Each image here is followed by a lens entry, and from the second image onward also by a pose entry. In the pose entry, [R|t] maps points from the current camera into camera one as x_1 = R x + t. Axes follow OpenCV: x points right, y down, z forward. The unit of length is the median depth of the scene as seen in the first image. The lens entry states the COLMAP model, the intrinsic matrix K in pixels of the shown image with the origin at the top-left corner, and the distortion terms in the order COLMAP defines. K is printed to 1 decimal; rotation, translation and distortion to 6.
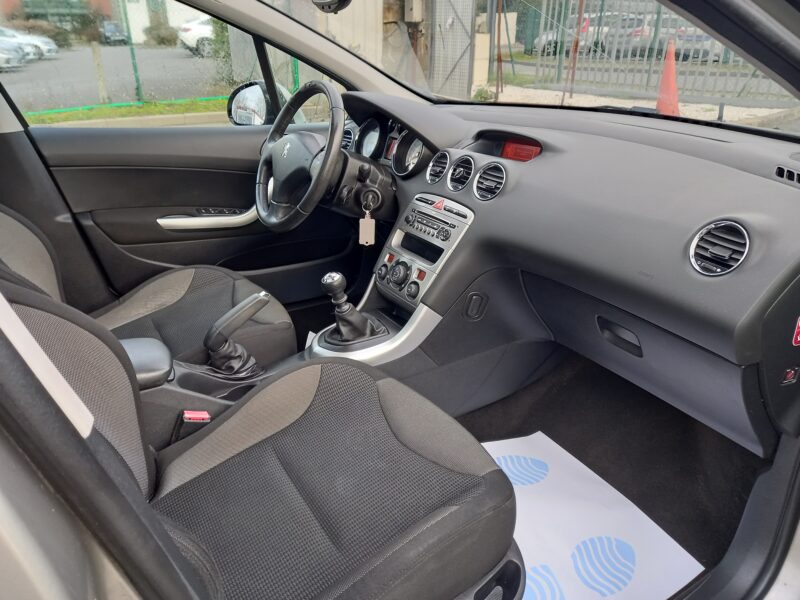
lens RADIAL K [[575.9, 0, 405.6], [0, 575.9, 296.0], [0, 0, 1]] dist [0.078871, -0.070313]
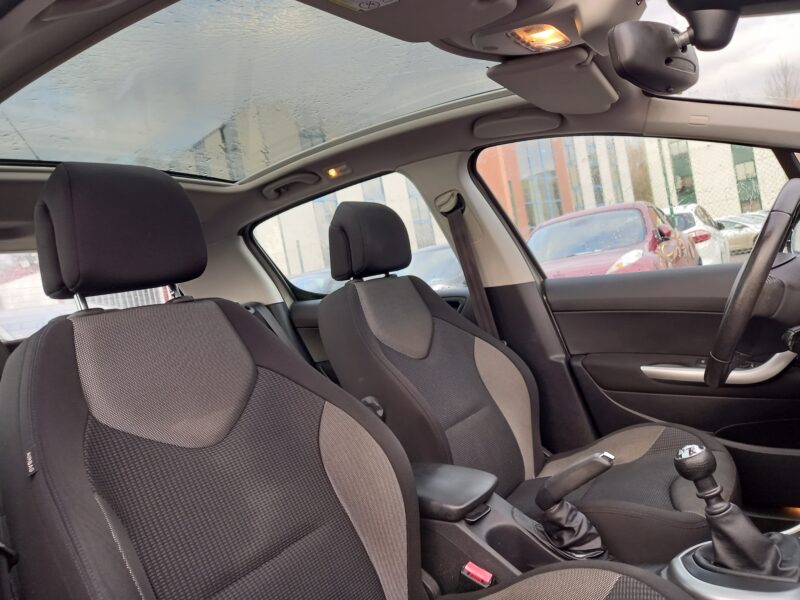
lens RADIAL K [[575.9, 0, 405.6], [0, 575.9, 296.0], [0, 0, 1]] dist [0.078871, -0.070313]
pose [[0.407017, -0.047989, -0.912159, 0.296309], [-0.207597, 0.967626, -0.143540, -0.034060], [0.889517, 0.247785, 0.383878, 0.334261]]
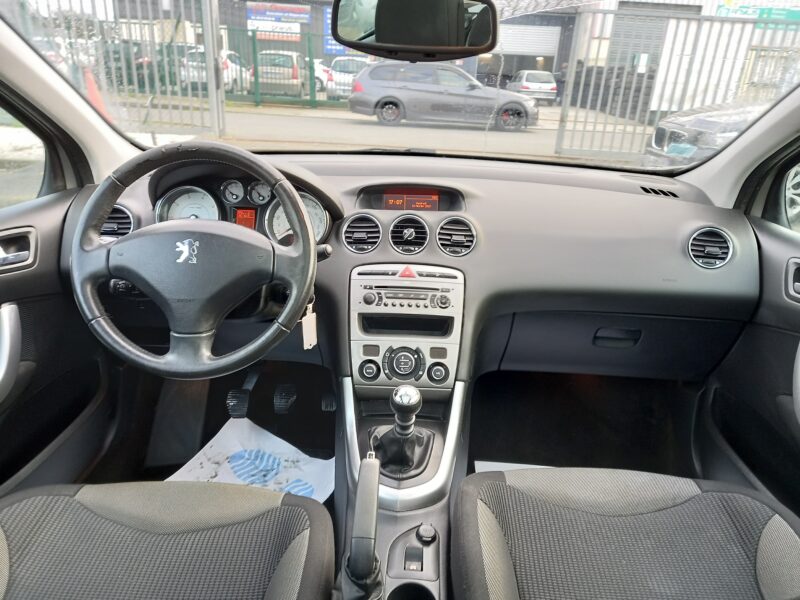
lens RADIAL K [[575.9, 0, 405.6], [0, 575.9, 296.0], [0, 0, 1]] dist [0.078871, -0.070313]
pose [[0.556386, -0.276027, 0.783737, -0.577421], [0.299314, 0.946470, 0.120853, -0.207927], [-0.775142, 0.167342, 0.609222, 0.423878]]
